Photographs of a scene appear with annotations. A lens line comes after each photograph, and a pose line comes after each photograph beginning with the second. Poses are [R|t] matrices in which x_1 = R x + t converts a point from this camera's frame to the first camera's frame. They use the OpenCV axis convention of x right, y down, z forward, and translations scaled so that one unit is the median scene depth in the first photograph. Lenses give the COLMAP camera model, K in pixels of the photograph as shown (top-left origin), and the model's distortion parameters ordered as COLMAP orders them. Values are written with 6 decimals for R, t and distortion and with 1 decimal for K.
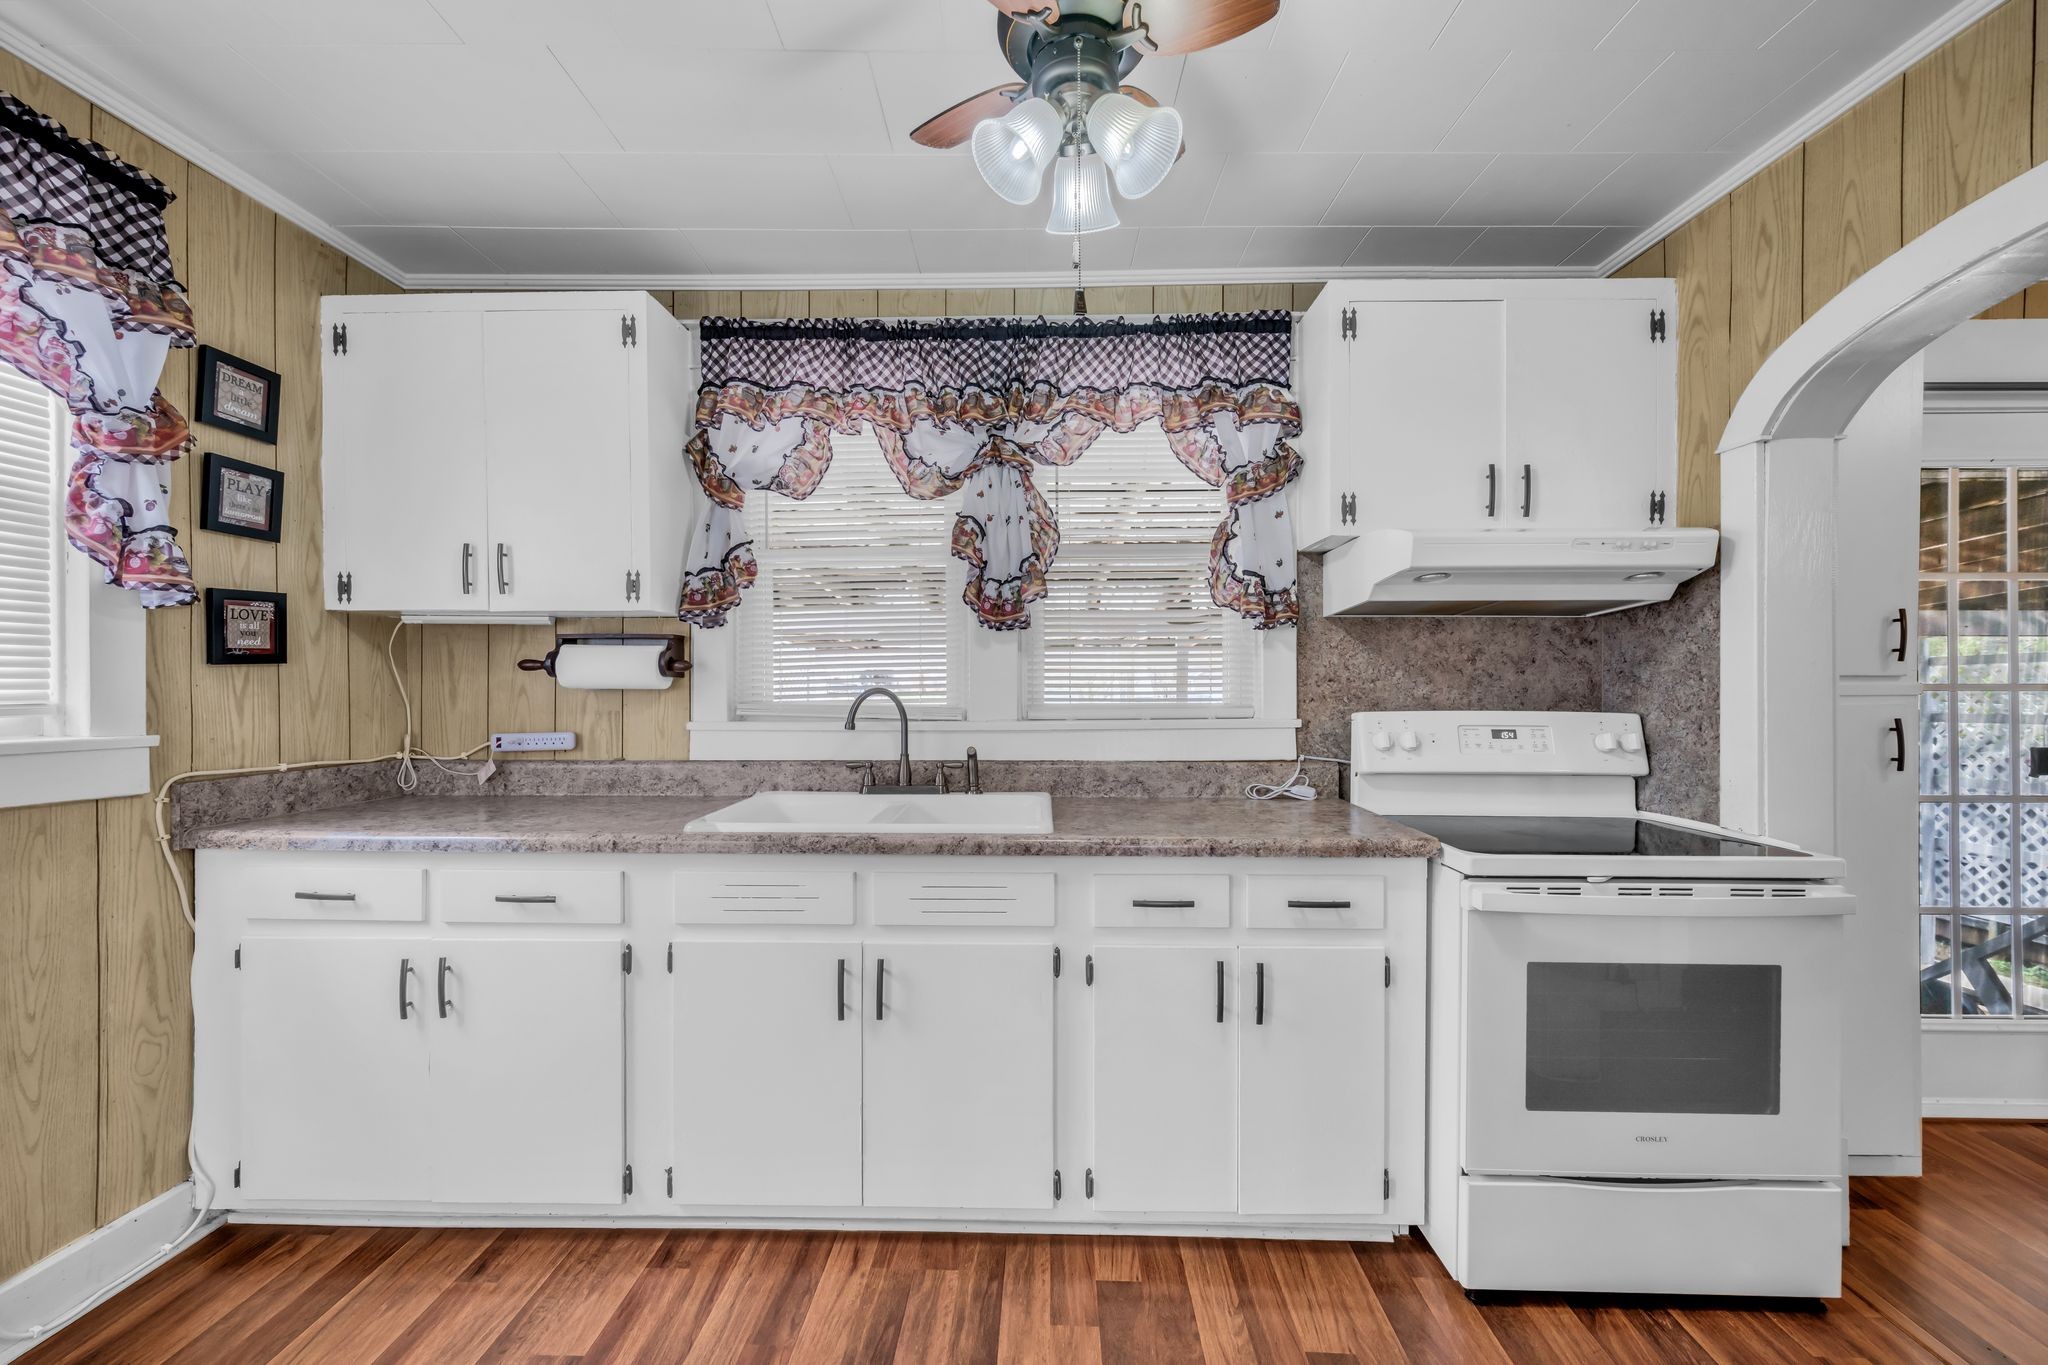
lens RADIAL K [[839.3, 0, 1018.5], [0, 839.3, 681.4], [0, 0, 1]] dist [0.003511, 0.000039]
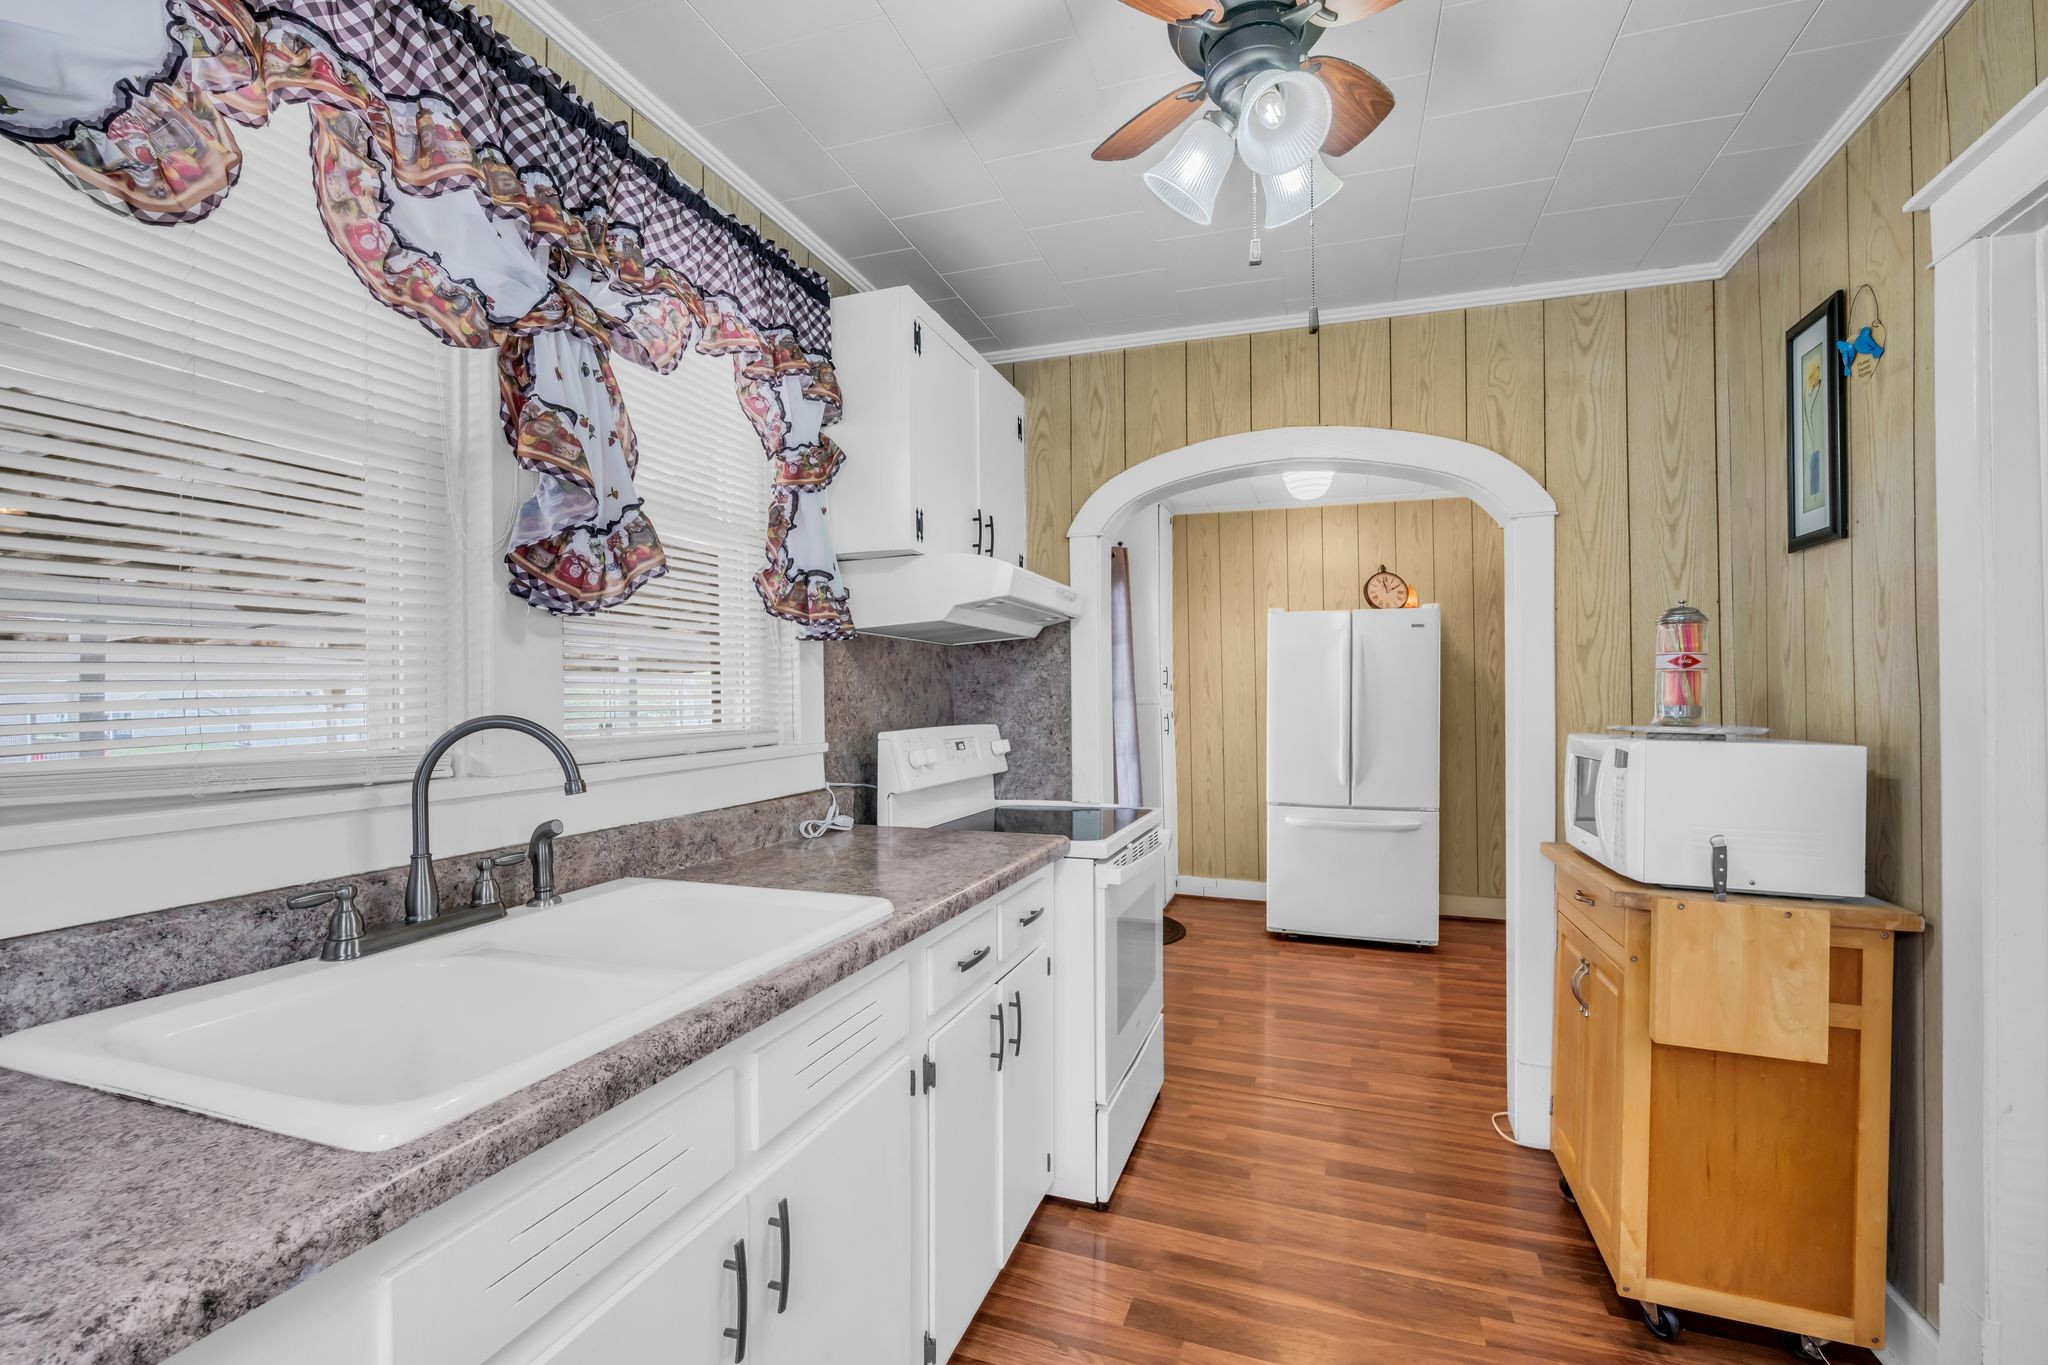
lens RADIAL K [[927.4, 0, 1013.0], [0, 927.4, 691.5], [0, 0, 1]] dist [-0.002110, -0.000180]
pose [[0.288019, 0.004488, 0.957614, -0.568139], [0.004418, 0.999972, -0.006015, -0.002489], [-0.957615, 0.005963, 0.287991, 0.536849]]
